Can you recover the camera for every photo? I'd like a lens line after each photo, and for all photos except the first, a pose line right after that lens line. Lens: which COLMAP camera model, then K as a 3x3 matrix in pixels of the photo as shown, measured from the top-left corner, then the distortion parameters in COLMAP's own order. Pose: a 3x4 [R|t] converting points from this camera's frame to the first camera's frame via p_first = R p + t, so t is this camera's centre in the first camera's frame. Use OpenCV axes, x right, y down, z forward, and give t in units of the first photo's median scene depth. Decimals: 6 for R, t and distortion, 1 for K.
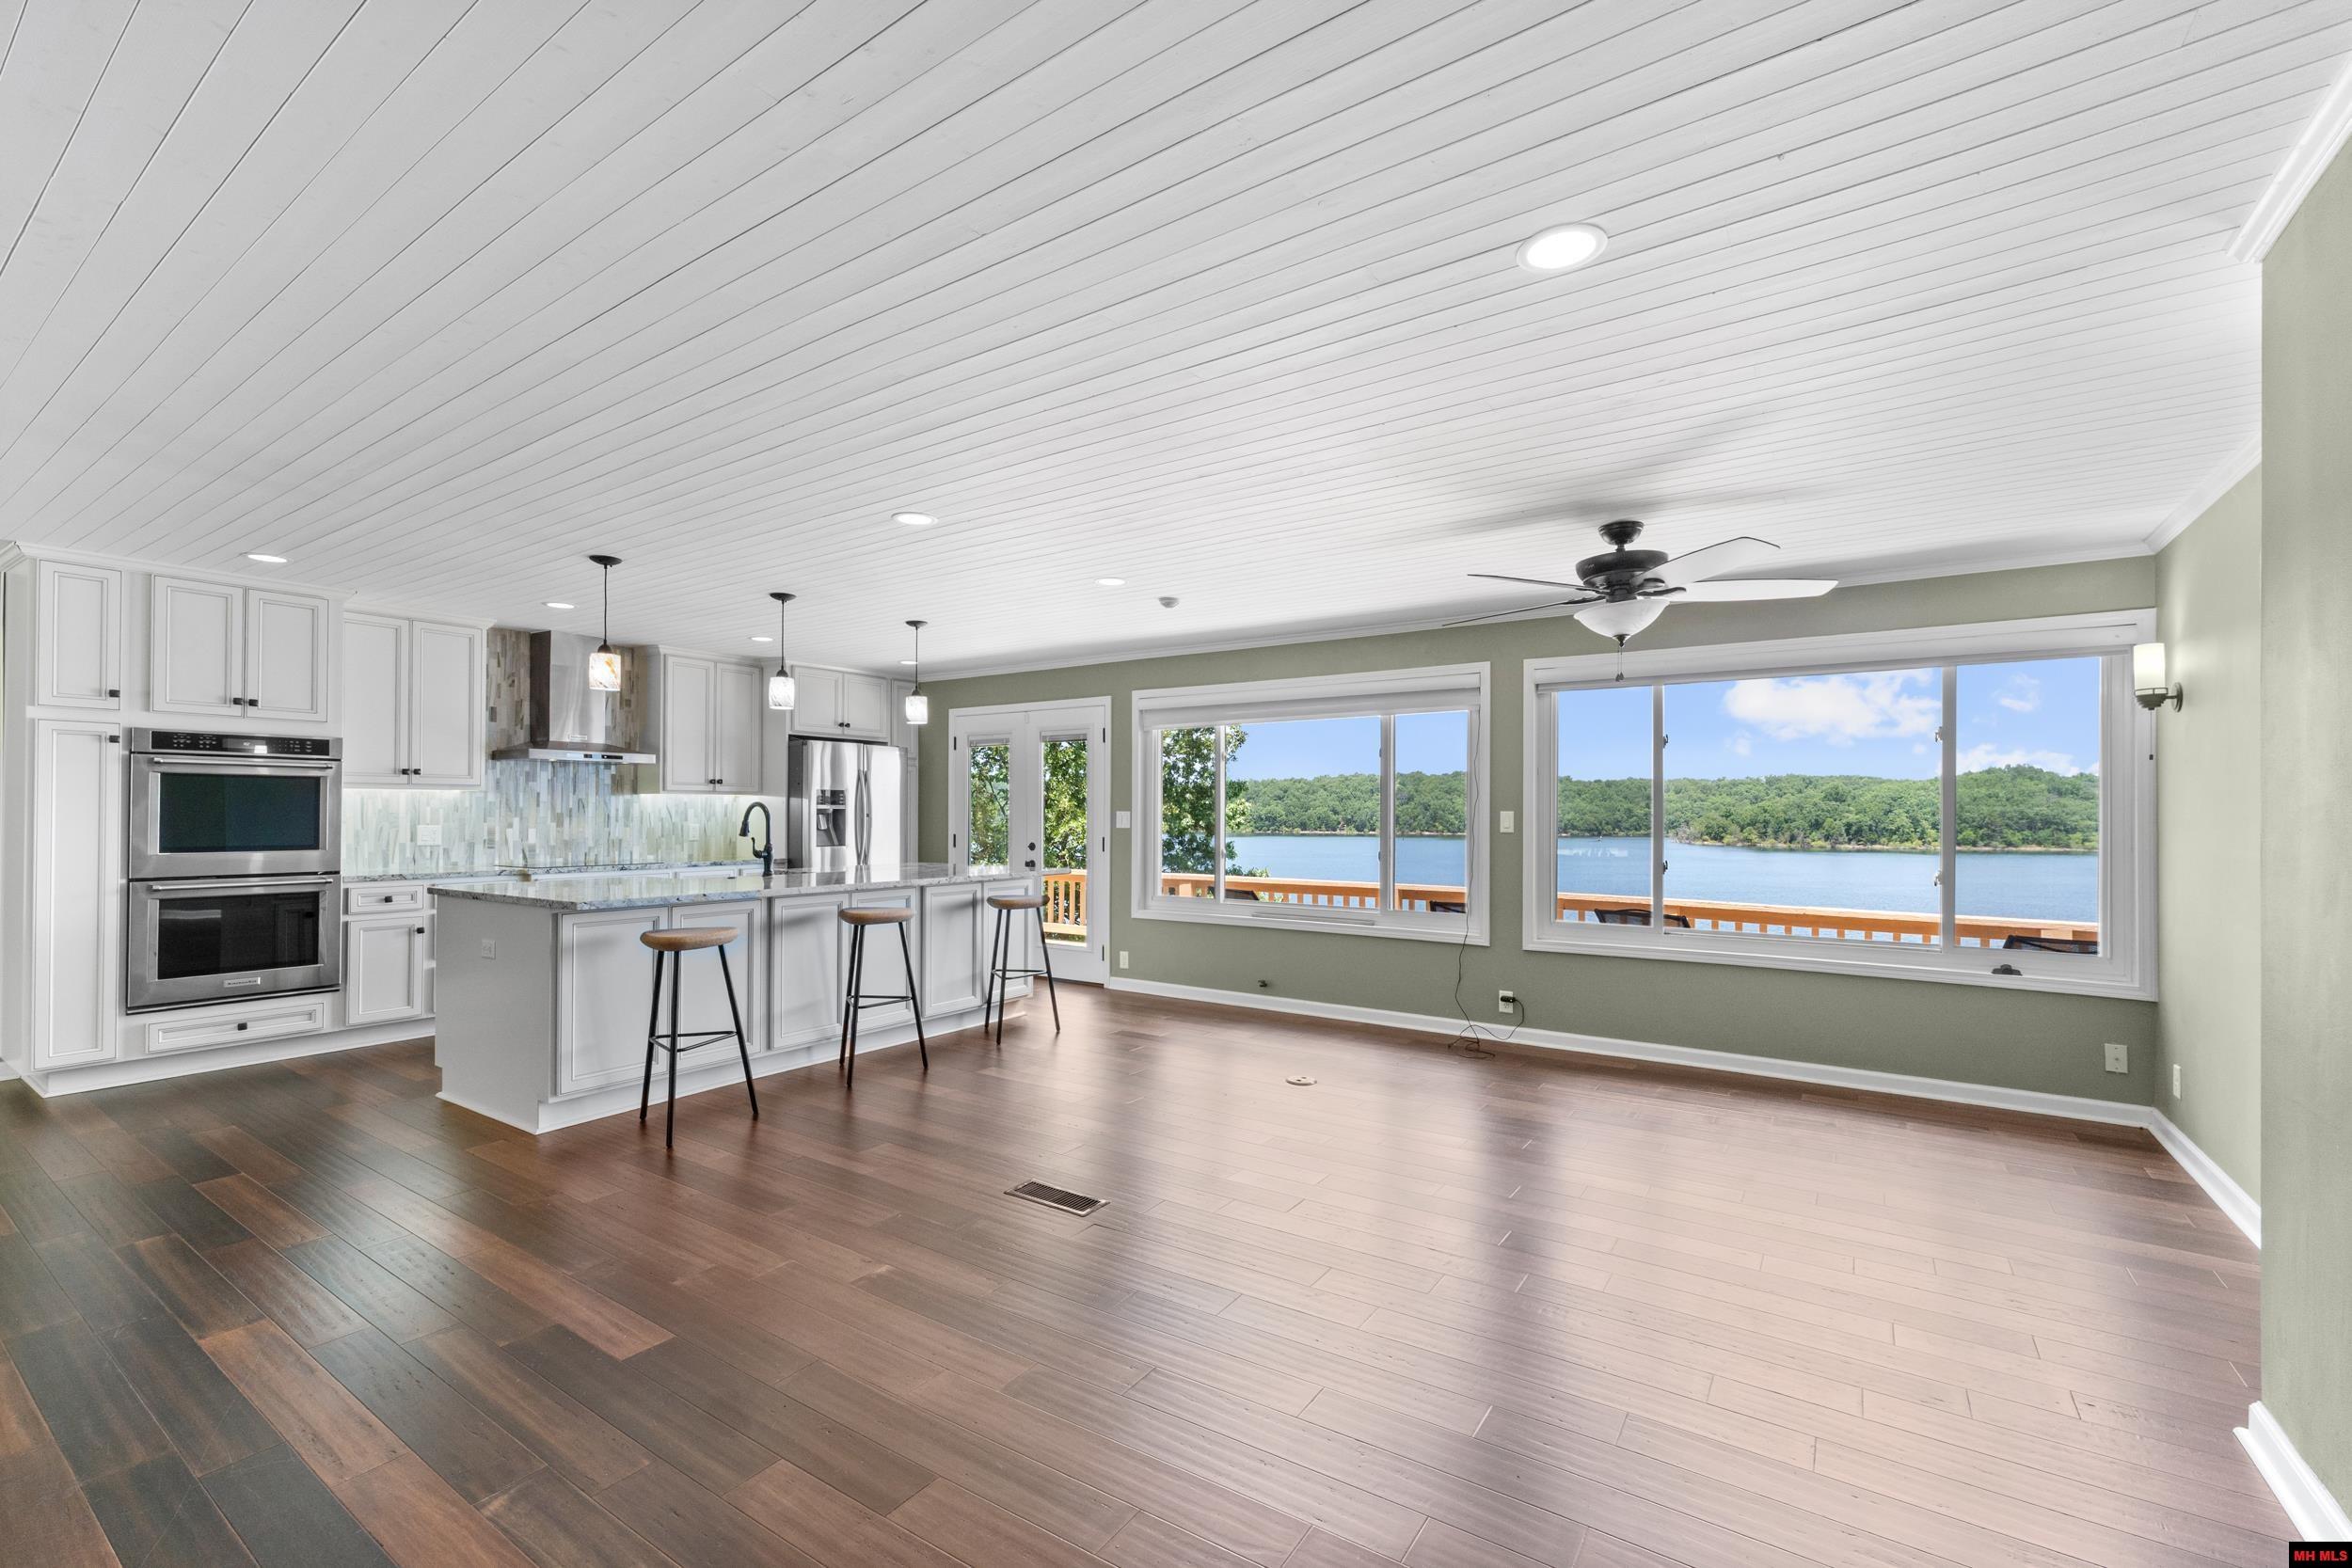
lens RADIAL K [[987.7, 0, 1164.6], [0, 987.7, 808.1], [0, 0, 1]] dist [-0.000503, 0.000303]
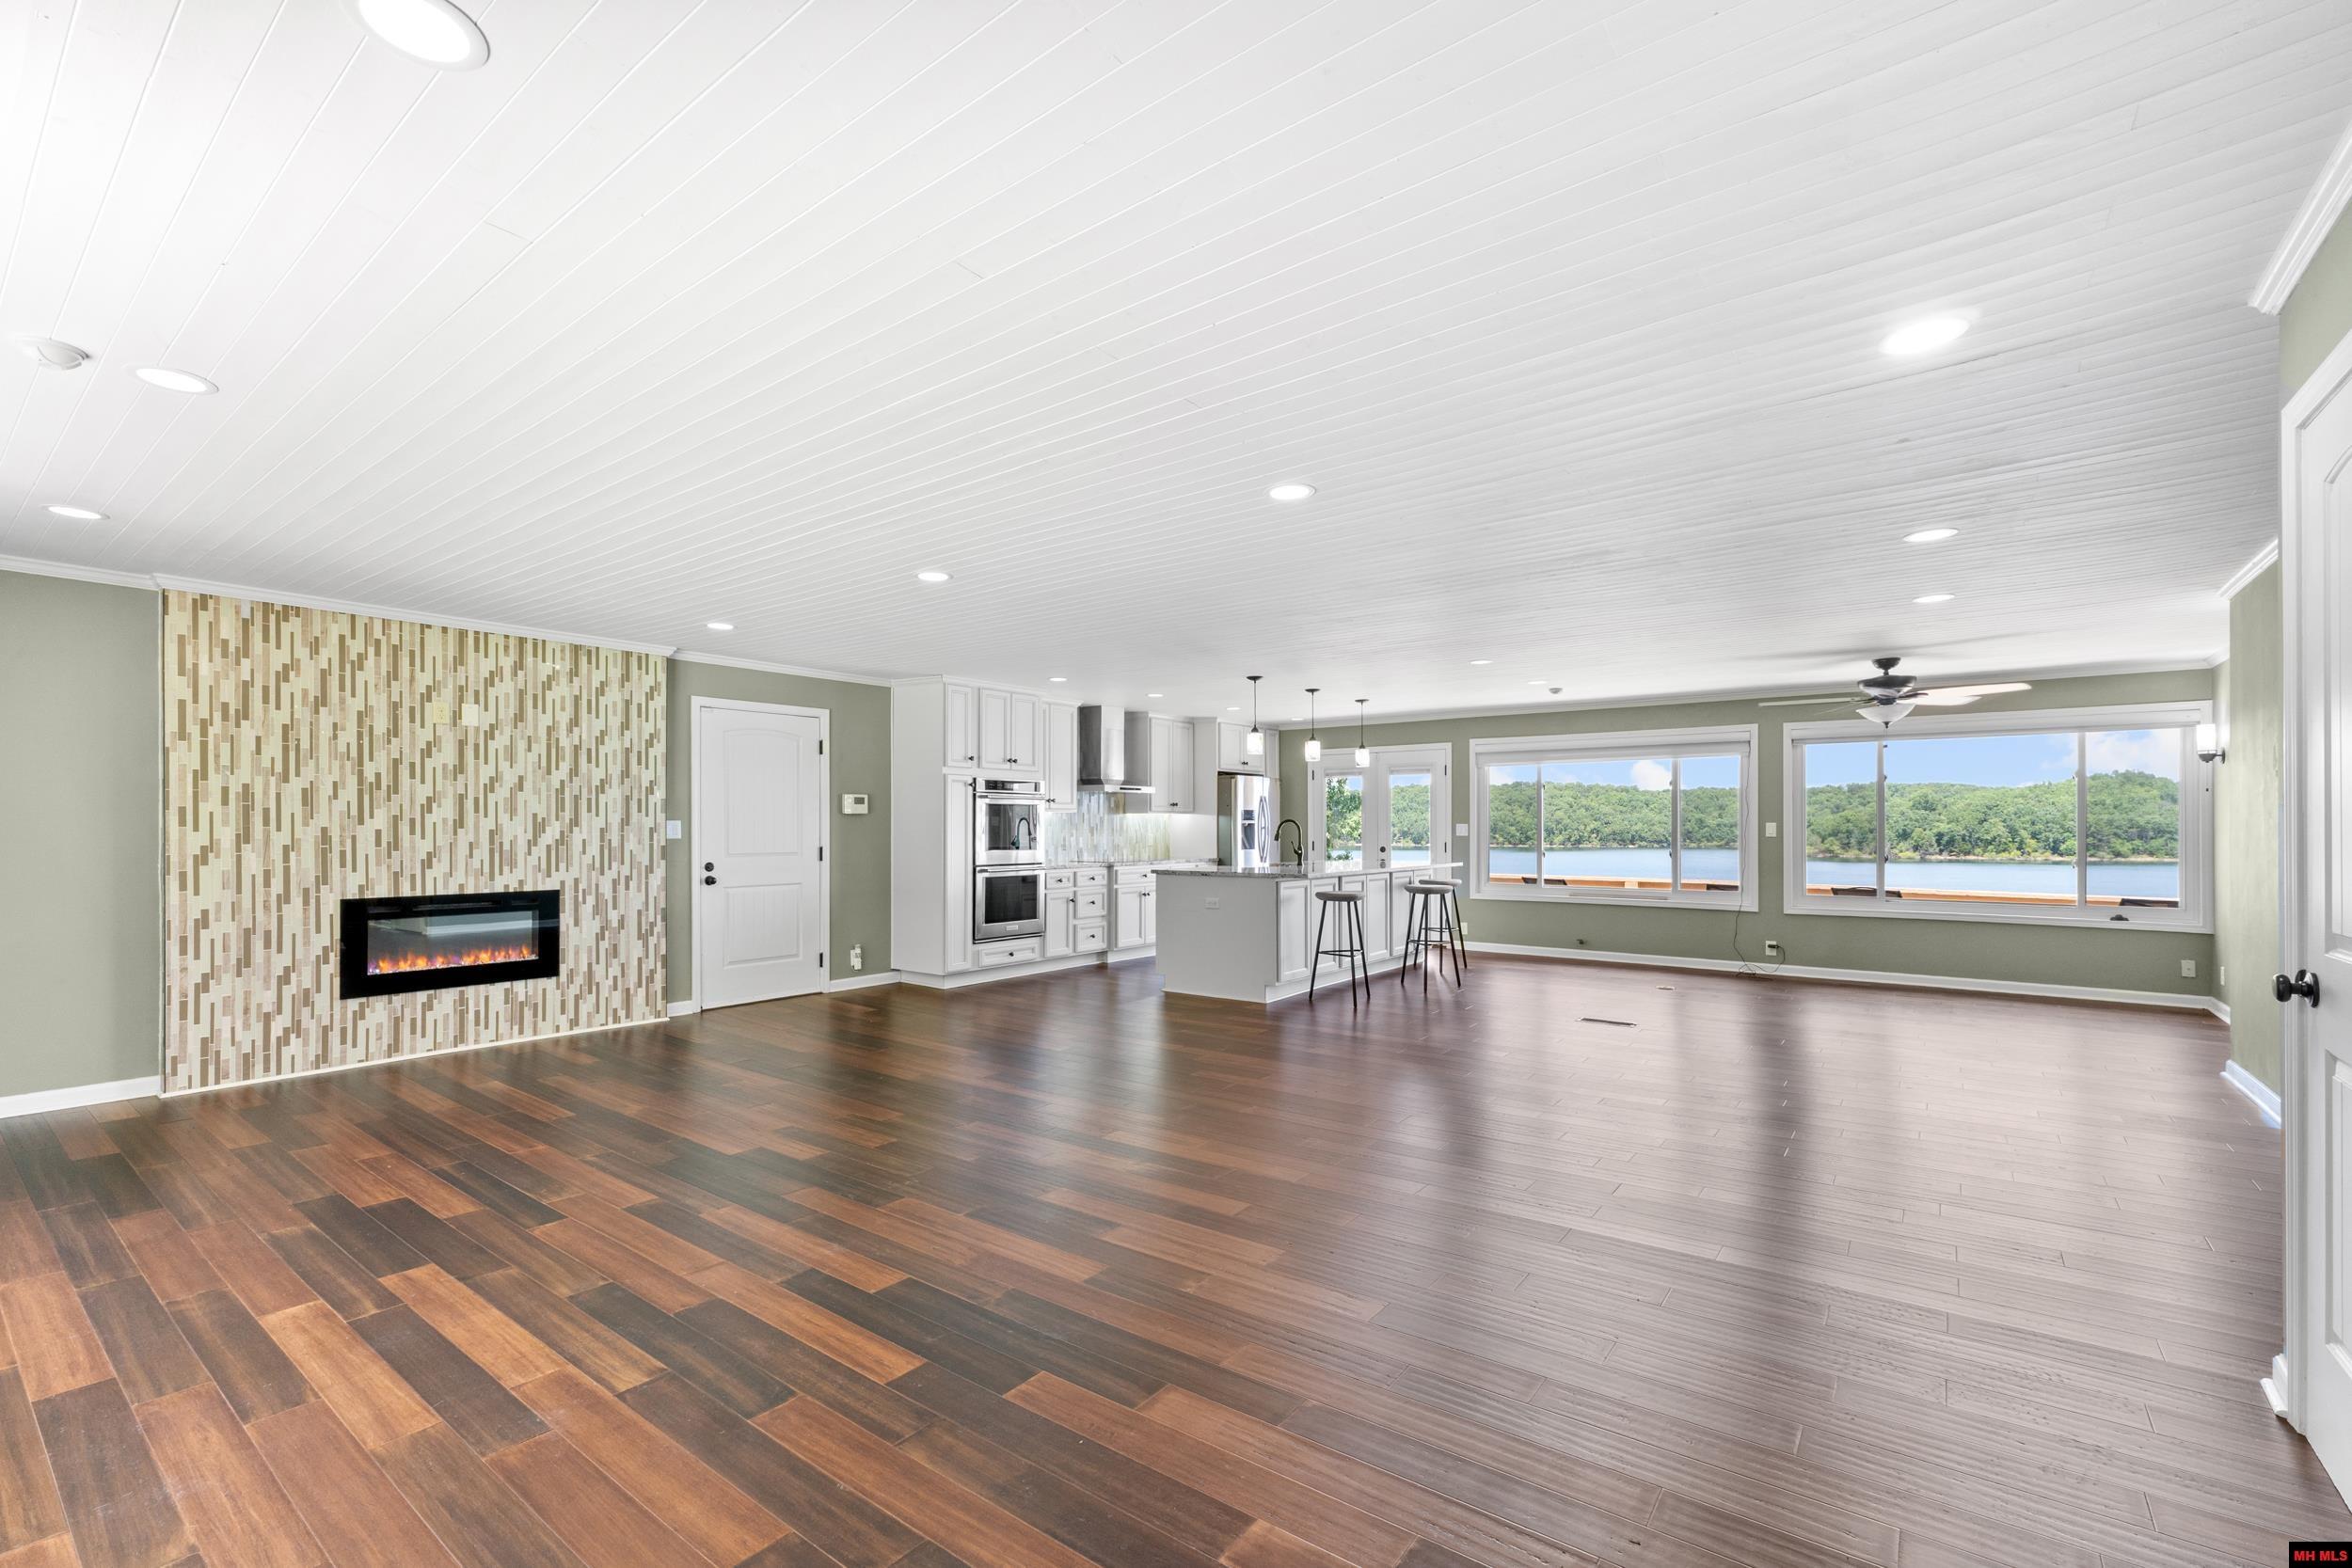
lens RADIAL K [[987.7, 0, 1157.6], [0, 987.7, 825.6], [0, 0, 1]] dist [-0.000503, 0.000303]
pose [[0.997975, -0.004726, -0.063432, -0.491137], [0.005022, 0.999977, 0.004512, -0.004036], [0.063409, -0.004822, 0.997976, -0.569286]]
